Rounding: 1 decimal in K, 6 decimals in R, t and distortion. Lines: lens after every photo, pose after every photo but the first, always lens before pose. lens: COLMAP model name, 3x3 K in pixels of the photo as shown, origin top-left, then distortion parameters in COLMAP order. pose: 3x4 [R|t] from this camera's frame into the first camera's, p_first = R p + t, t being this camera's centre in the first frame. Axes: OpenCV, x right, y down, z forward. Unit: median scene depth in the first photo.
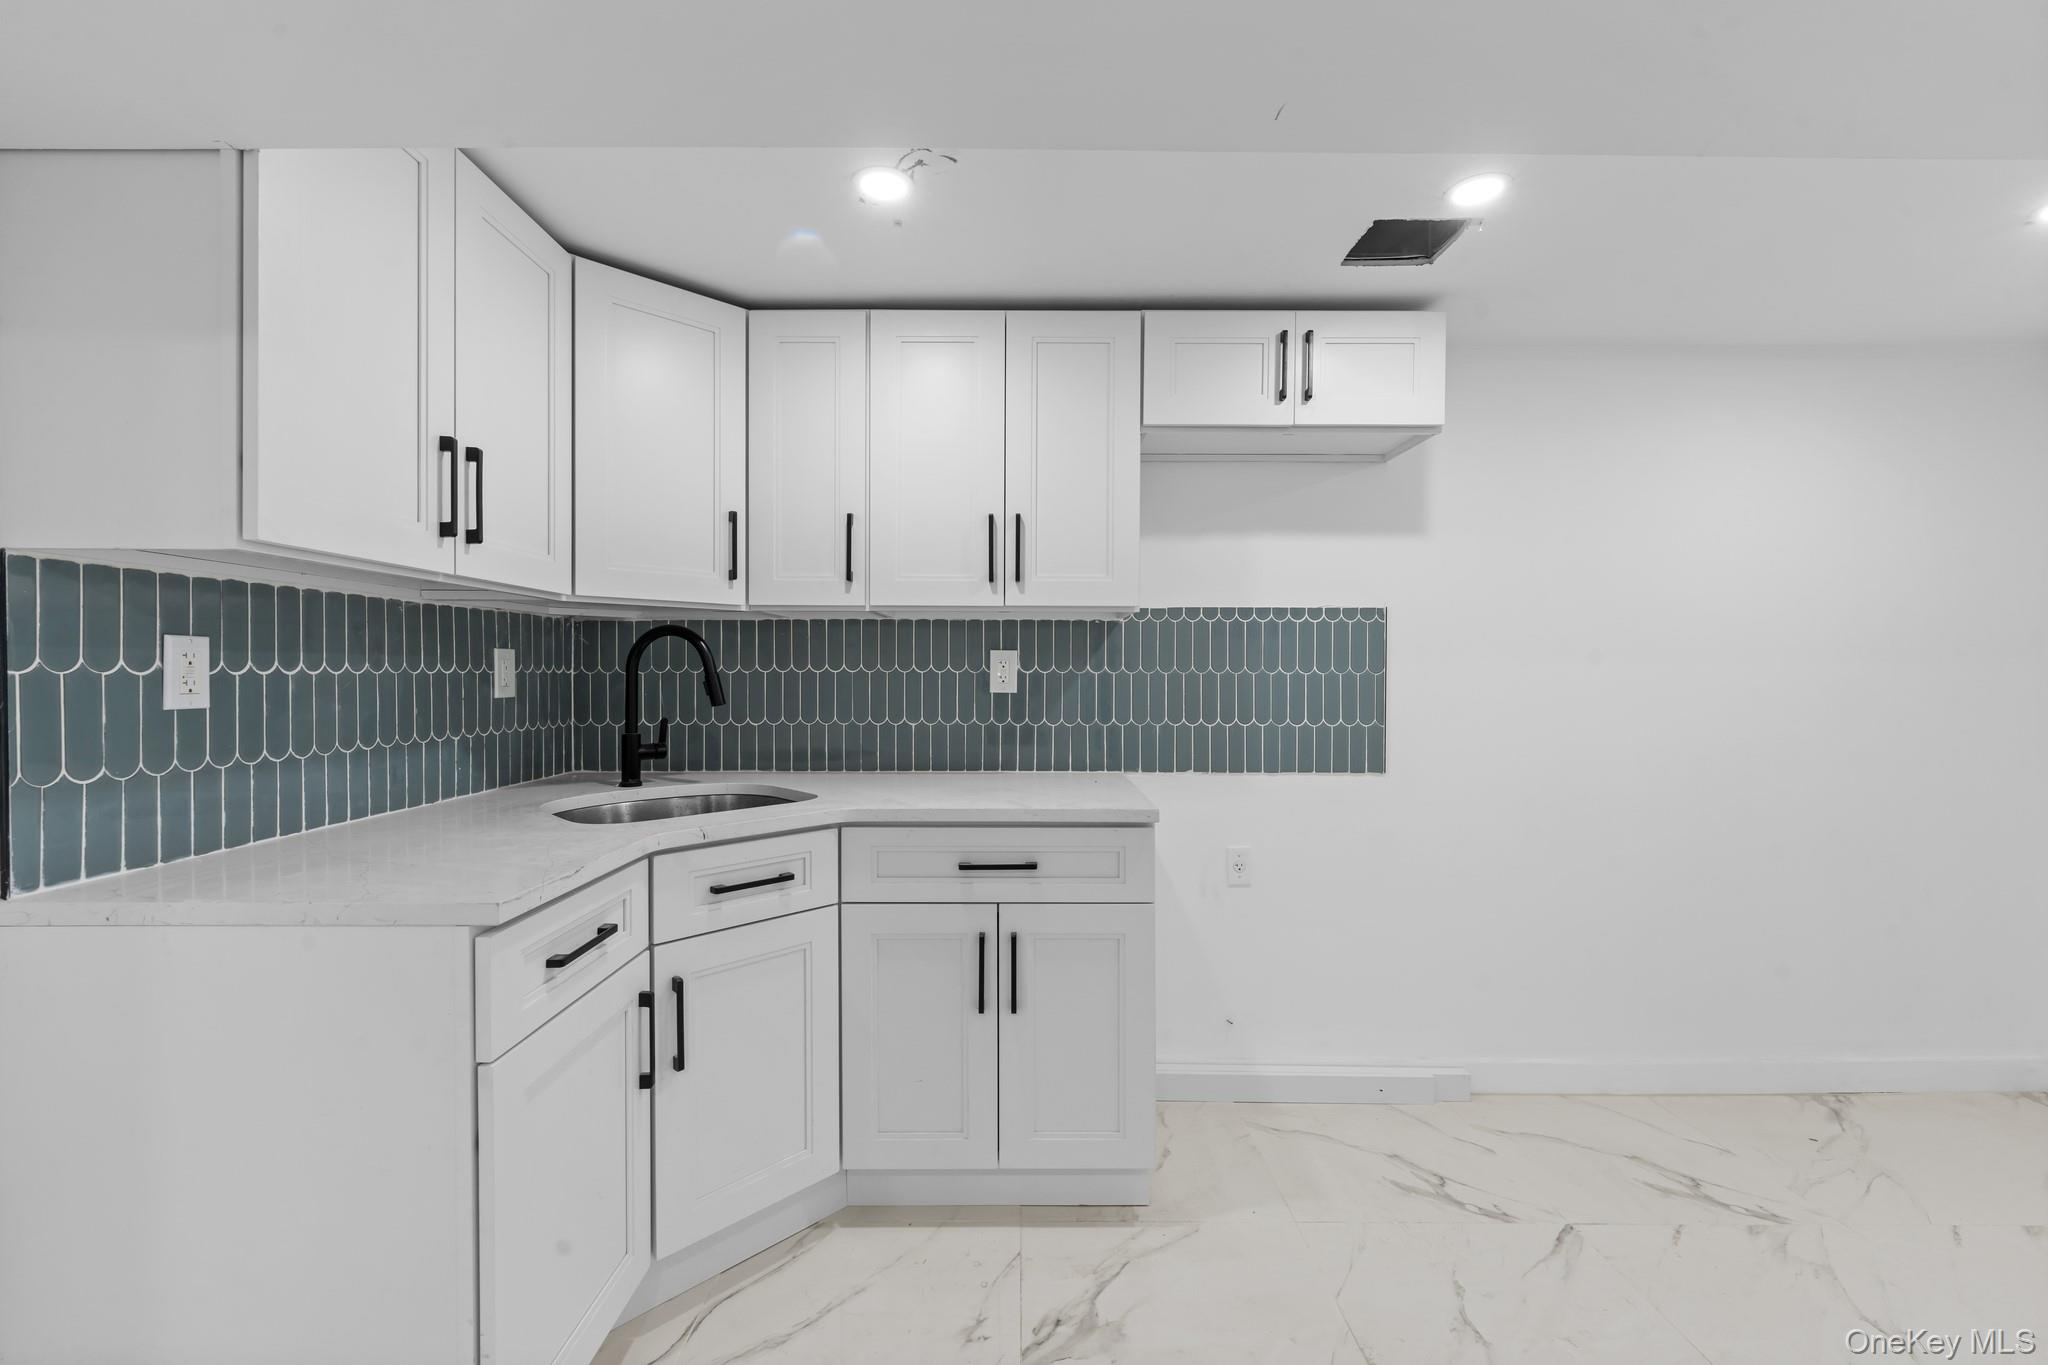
lens RADIAL K [[829.2, 0, 1018.3], [0, 829.2, 674.1], [0, 0, 1]] dist [-0.001258, -0.000634]
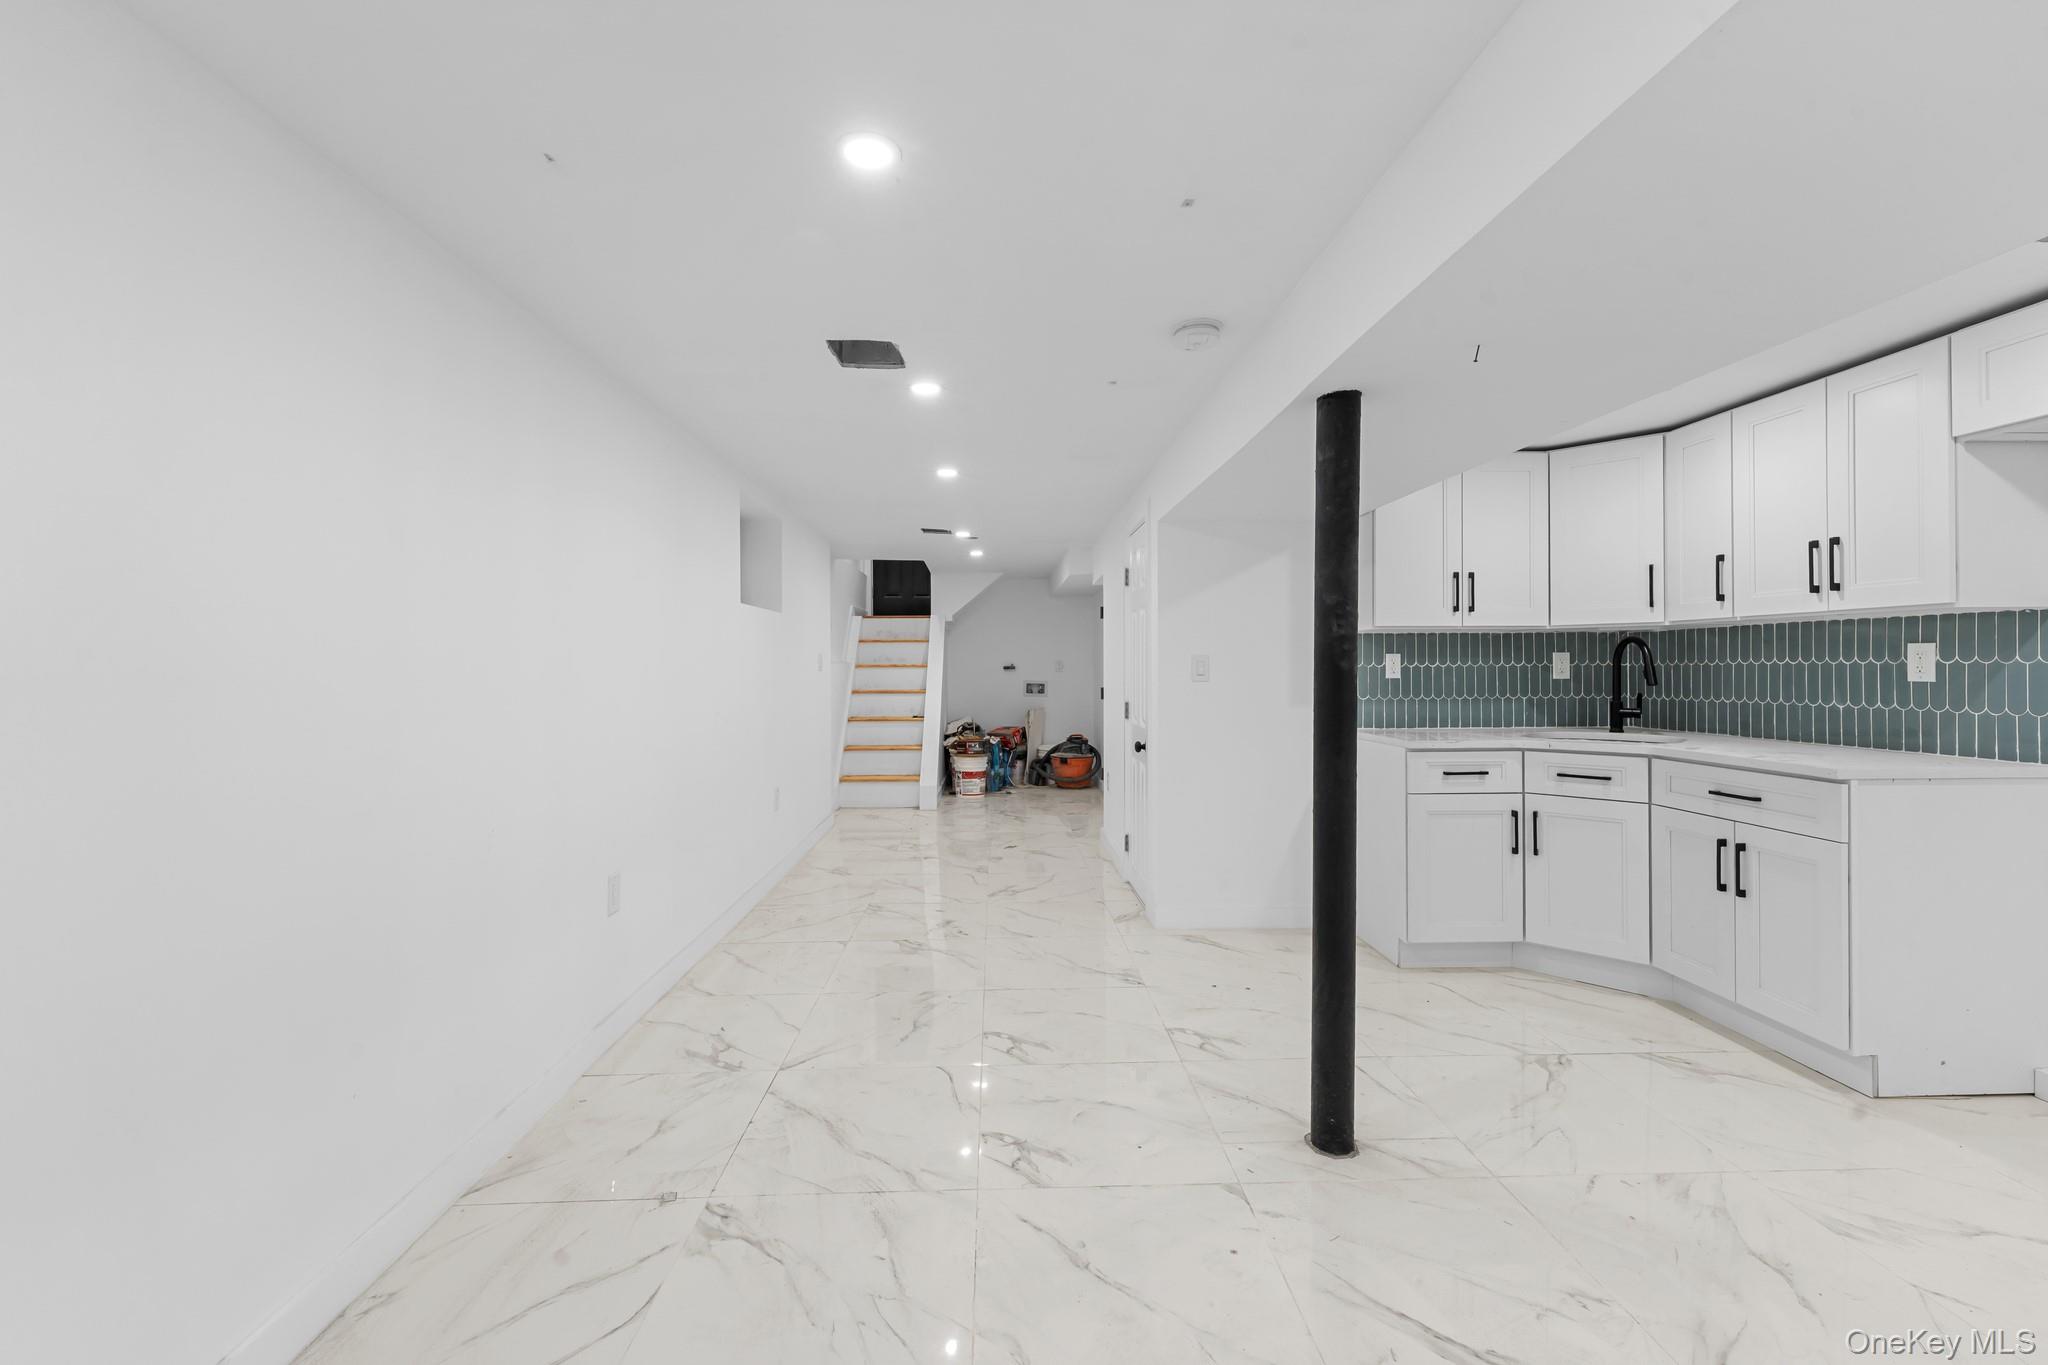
lens RADIAL K [[829.2, 0, 1018.3], [0, 829.2, 674.1], [0, 0, 1]] dist [-0.001258, -0.000634]
pose [[0.025423, 0.005941, -0.999659, 1.314665], [0.002404, 0.999979, 0.006004, 0.004003], [0.999674, -0.002556, 0.025408, -0.285624]]
